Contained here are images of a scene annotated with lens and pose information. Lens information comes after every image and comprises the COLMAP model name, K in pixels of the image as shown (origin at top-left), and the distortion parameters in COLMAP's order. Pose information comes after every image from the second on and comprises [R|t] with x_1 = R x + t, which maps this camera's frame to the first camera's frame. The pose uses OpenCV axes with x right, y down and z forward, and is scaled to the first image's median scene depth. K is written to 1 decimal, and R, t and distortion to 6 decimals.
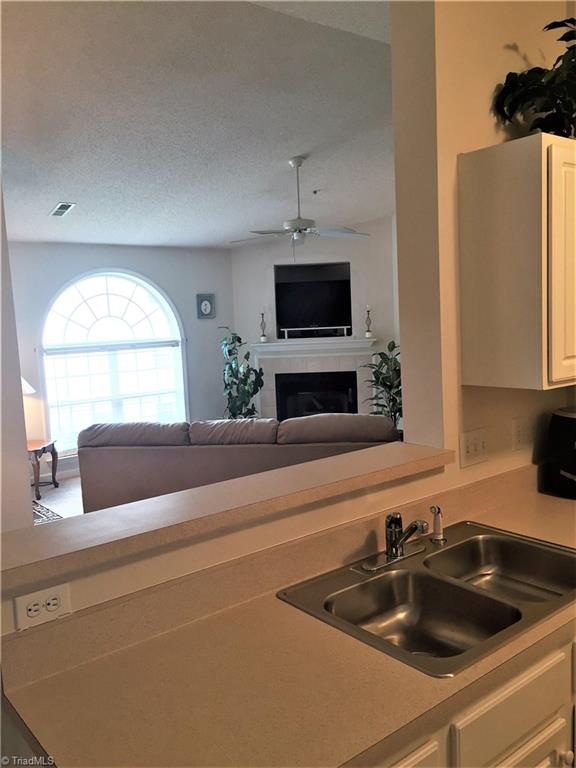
lens RADIAL K [[657.6, 0, 291.3], [0, 657.6, 380.3], [0, 0, 1]] dist [0.085865, -0.118188]
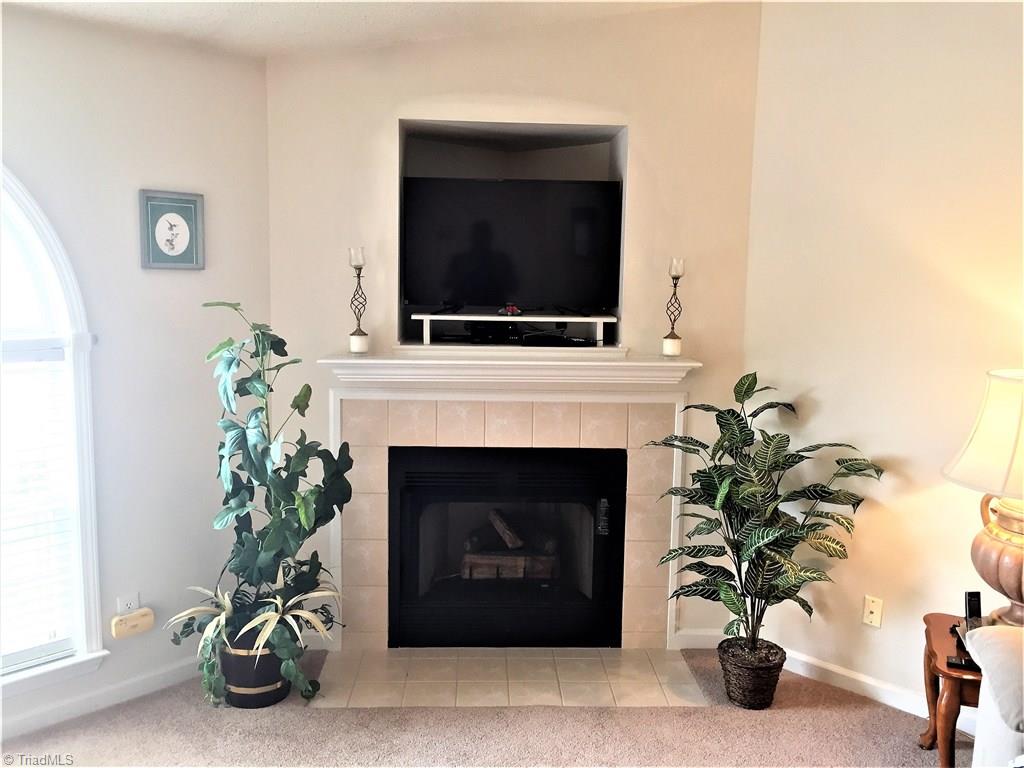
lens RADIAL K [[876.7, 0, 514.5], [0, 876.7, 374.3], [0, 0, 1]] dist [0.085865, -0.118188]
pose [[0.990275, 0.043412, 0.132179, -0.023386], [-0.045906, 0.998820, 0.015876, -0.060310], [-0.131334, -0.021789, 0.991099, 0.576305]]
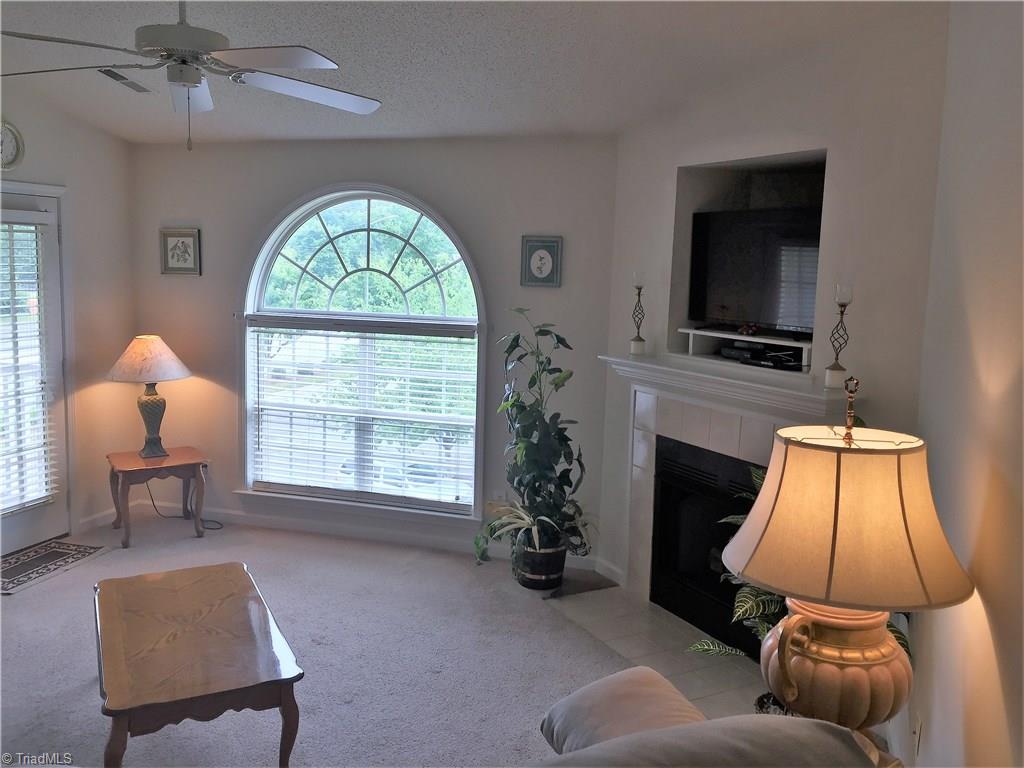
lens RADIAL K [[876.7, 0, 514.5], [0, 876.7, 374.3], [0, 0, 1]] dist [0.085865, -0.118188]
pose [[0.541863, 0.161226, -0.824858, 0.396049], [-0.134924, 0.985386, 0.103969, -0.097571], [0.829566, 0.054957, 0.555697, 0.654395]]
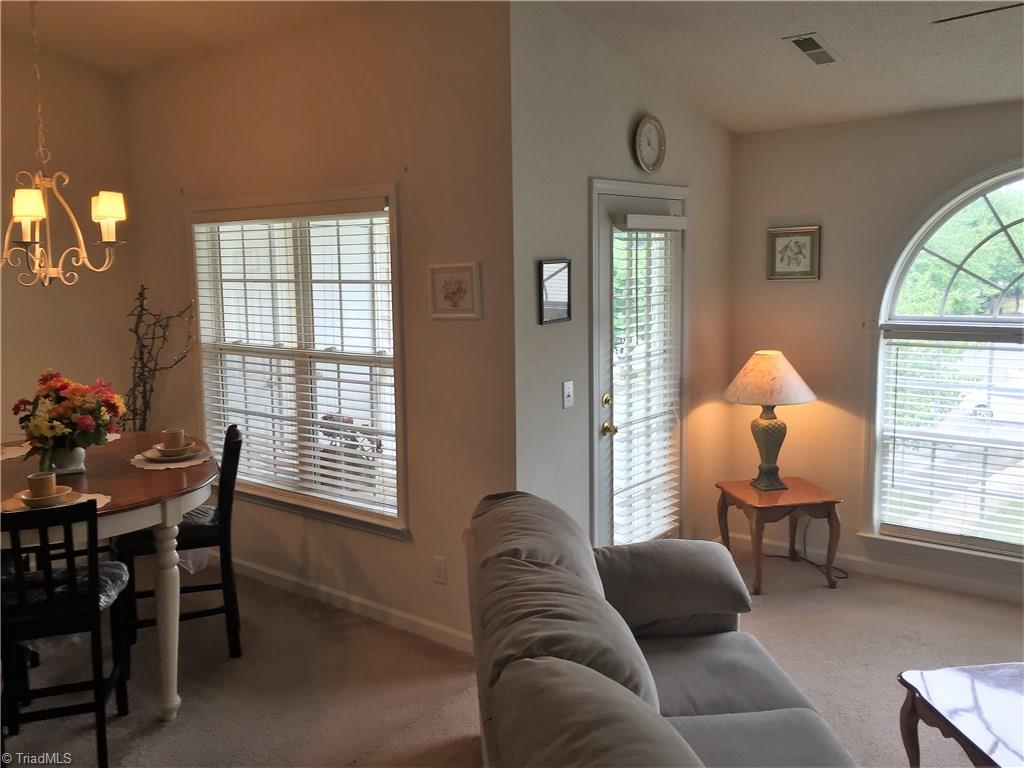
lens RADIAL K [[876.7, 0, 514.5], [0, 876.7, 374.3], [0, 0, 1]] dist [0.085865, -0.118188]
pose [[0.213612, 0.163722, -0.963102, 0.208240], [-0.090046, 0.984960, 0.147465, -0.074064], [0.972760, 0.055223, 0.225142, 0.494522]]
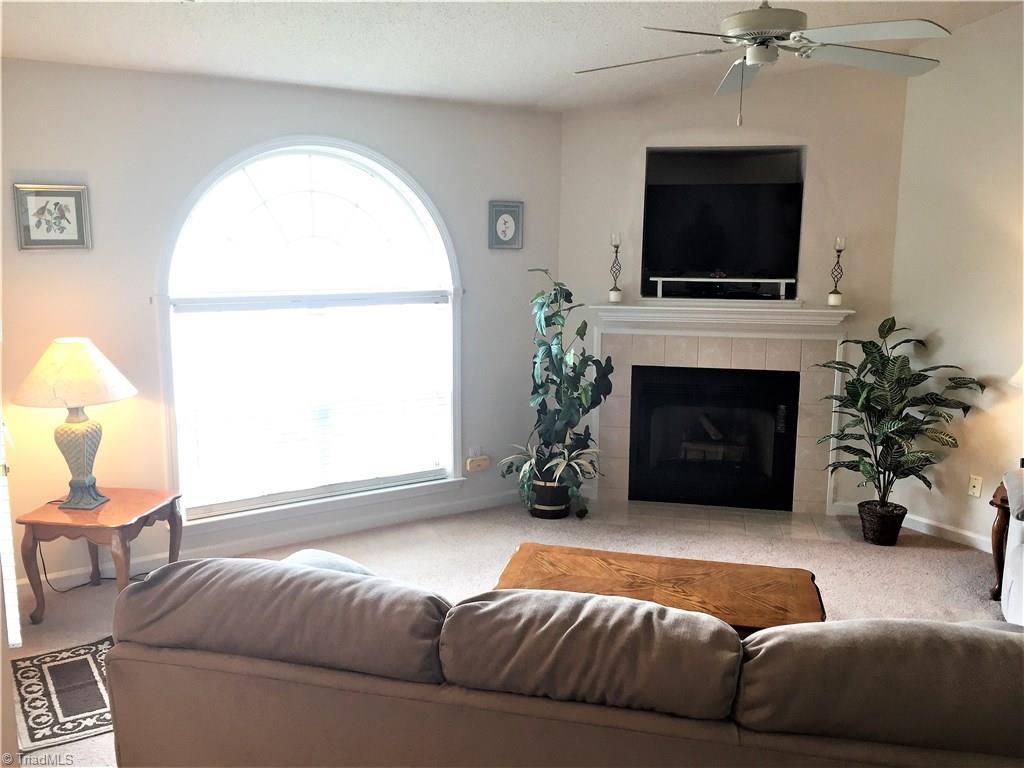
lens RADIAL K [[876.7, 0, 514.5], [0, 876.7, 374.3], [0, 0, 1]] dist [0.085865, -0.118188]
pose [[0.992629, 0.067065, -0.100948, -0.048690], [-0.061231, 0.996329, 0.059822, -0.040208], [0.104589, -0.053199, 0.993092, 0.334712]]
